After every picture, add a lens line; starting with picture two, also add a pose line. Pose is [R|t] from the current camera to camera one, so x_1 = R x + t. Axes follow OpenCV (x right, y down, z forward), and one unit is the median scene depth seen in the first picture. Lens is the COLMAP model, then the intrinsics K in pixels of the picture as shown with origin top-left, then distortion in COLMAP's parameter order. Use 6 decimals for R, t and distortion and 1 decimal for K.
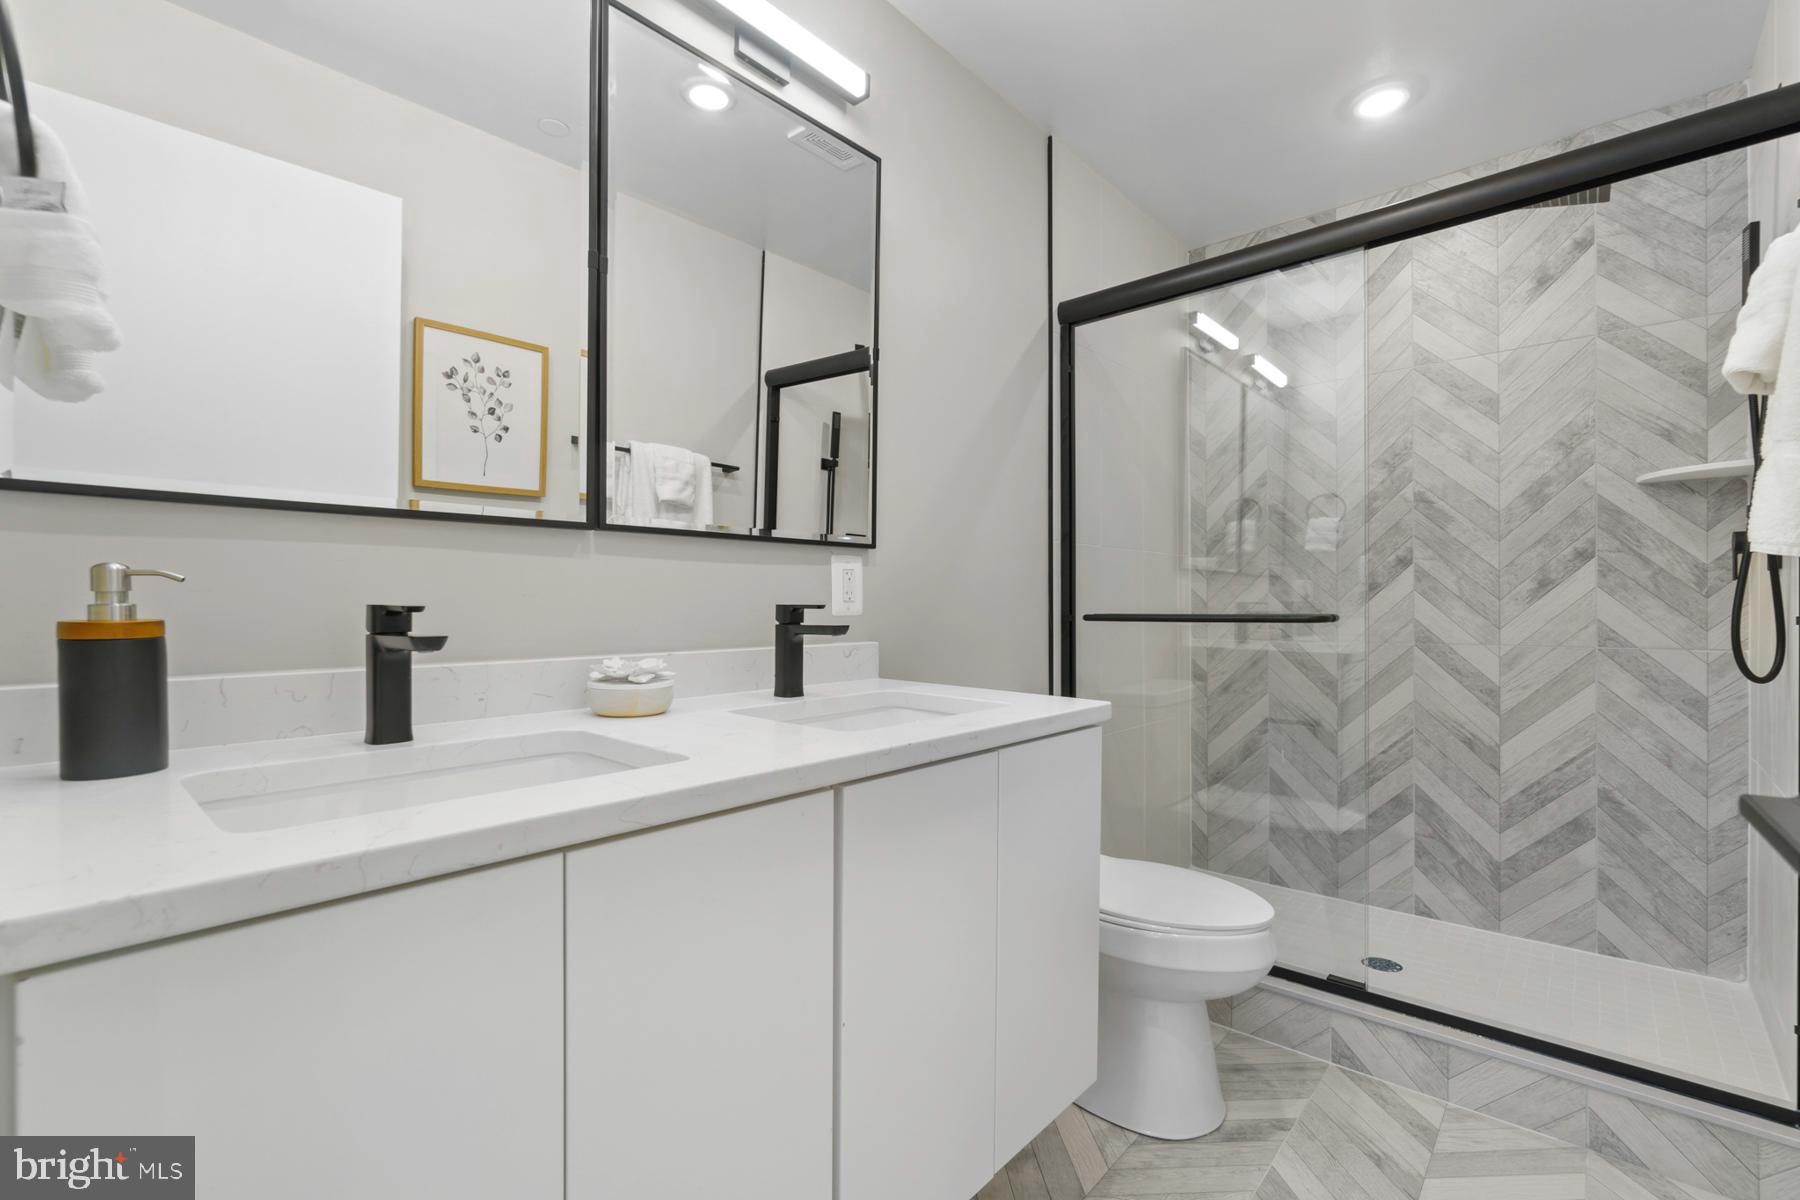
lens RADIAL K [[794.1, 0, 885.9], [0, 794.1, 612.7], [0, 0, 1]] dist [-0.003584, 0.000802]
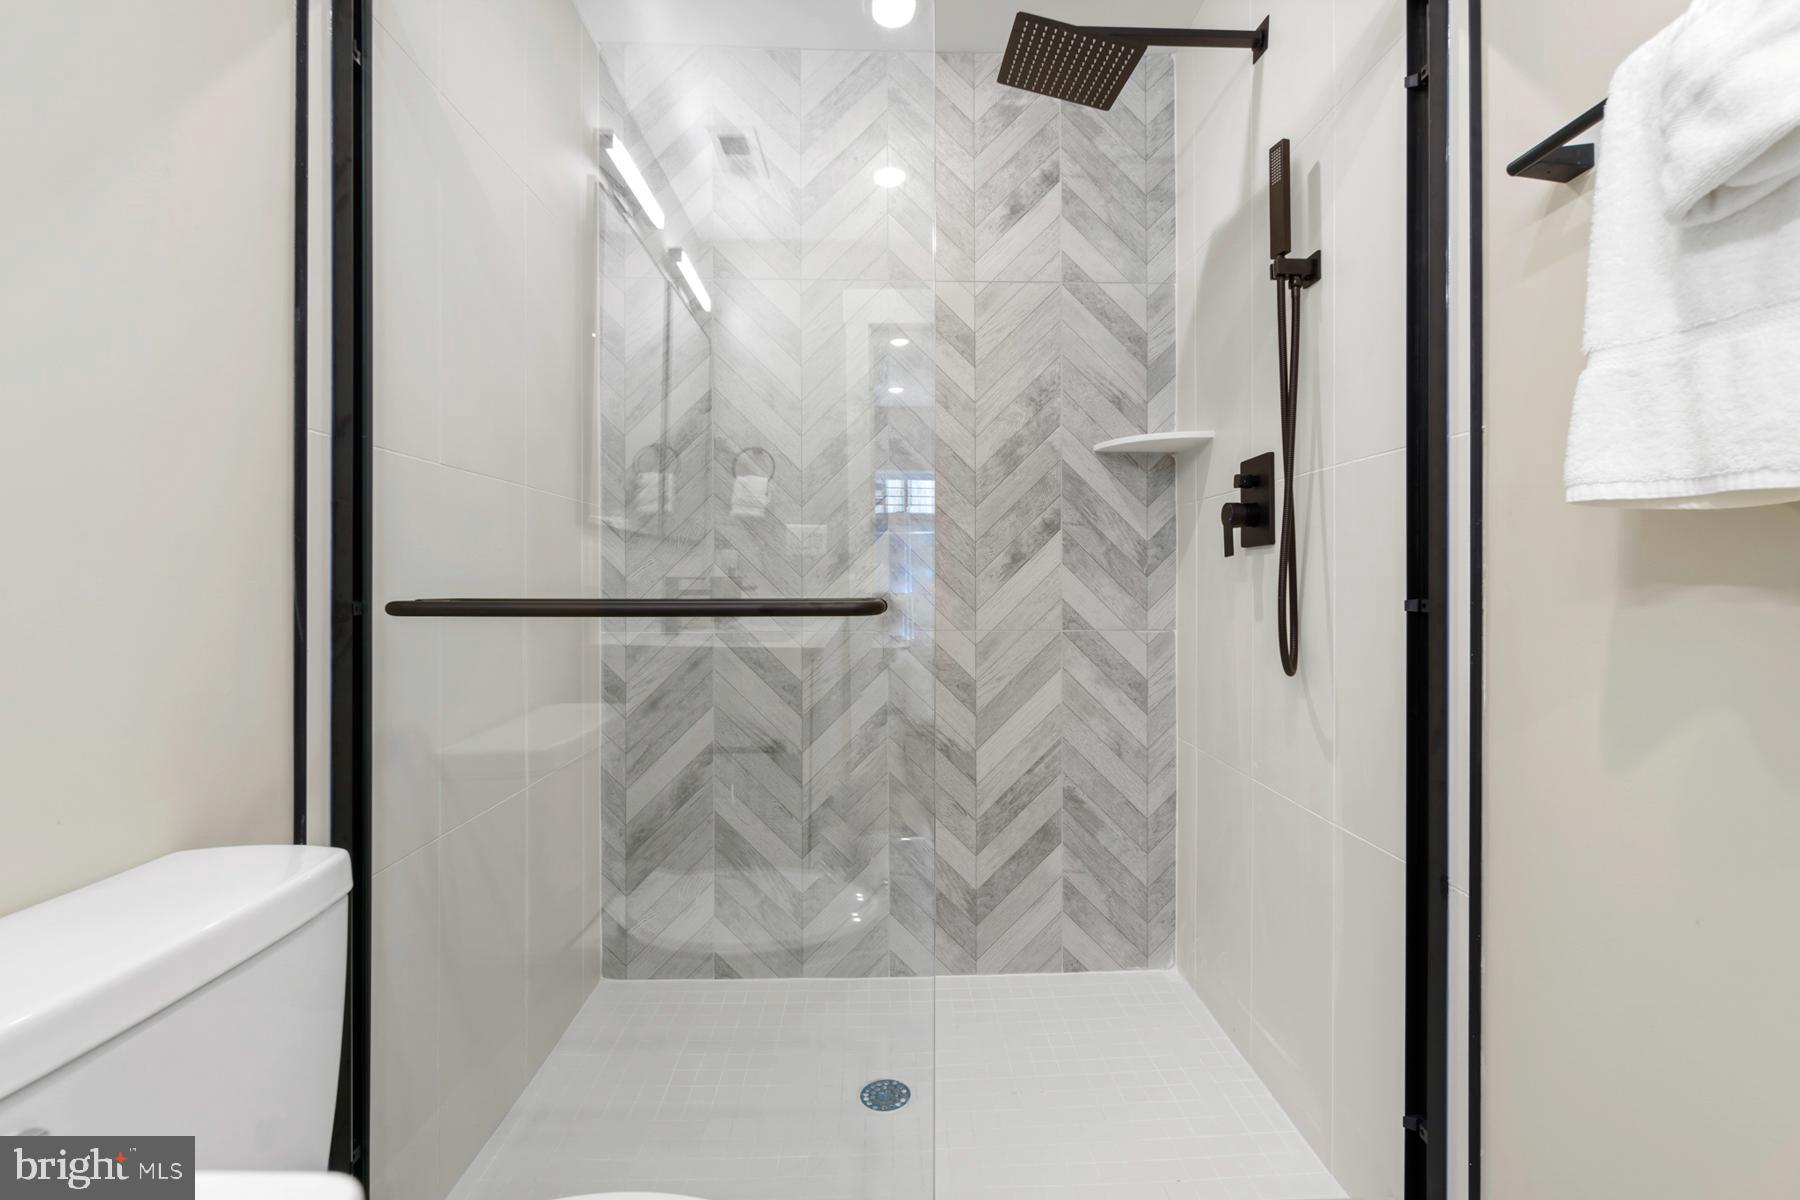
lens RADIAL K [[794.1, 0, 915.9], [0, 794.1, 579.6], [0, 0, 1]] dist [-0.003584, 0.000802]
pose [[0.712960, 0.005196, 0.701186, 0.144222], [0.001319, 0.999961, -0.008751, -0.005887], [-0.701204, 0.007164, 0.712925, 0.459514]]
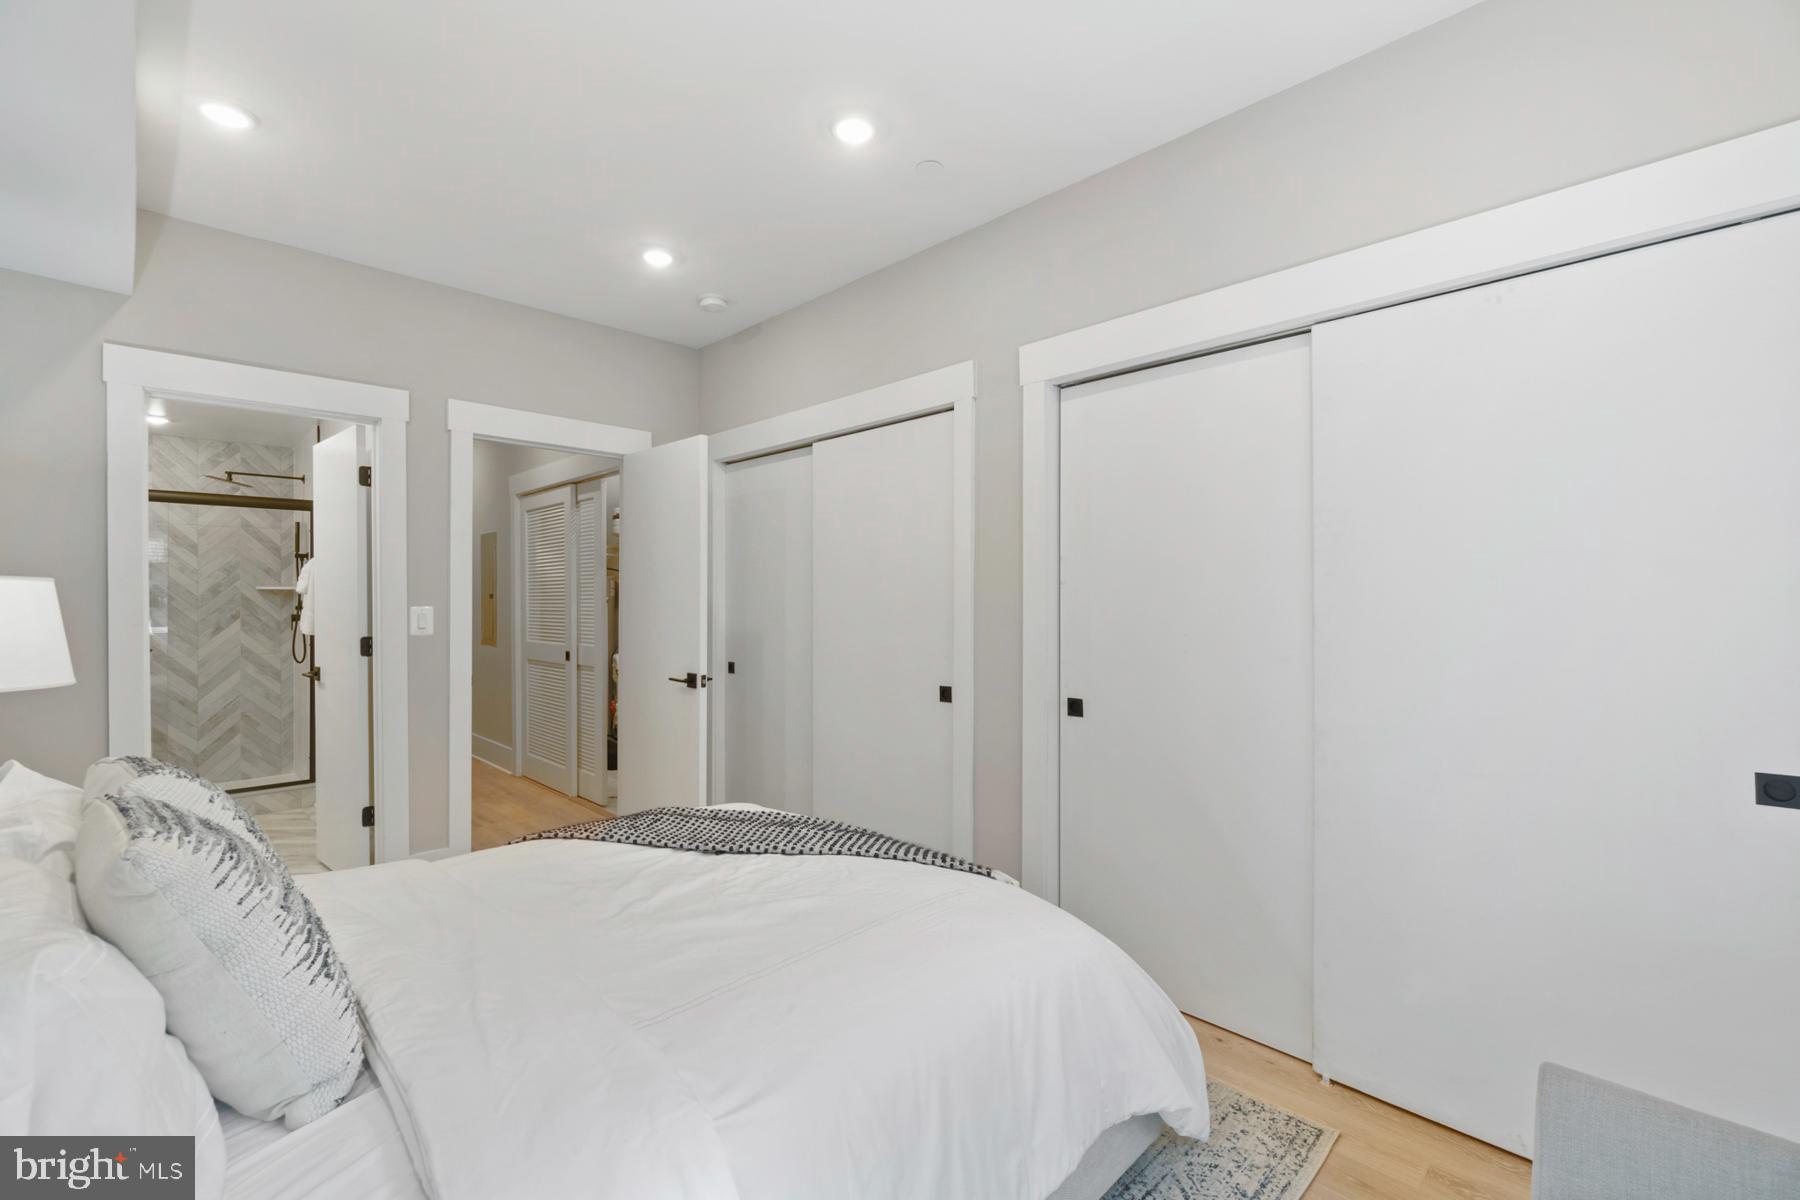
lens RADIAL K [[794.1, 0, 918.8], [0, 794.1, 597.9], [0, 0, 1]] dist [-0.003584, 0.000802]
pose [[0.054517, 0.008750, 0.998475, -1.382875], [0.007895, 0.999927, -0.009194, -0.089673], [-0.998482, 0.008385, 0.054444, -1.183269]]
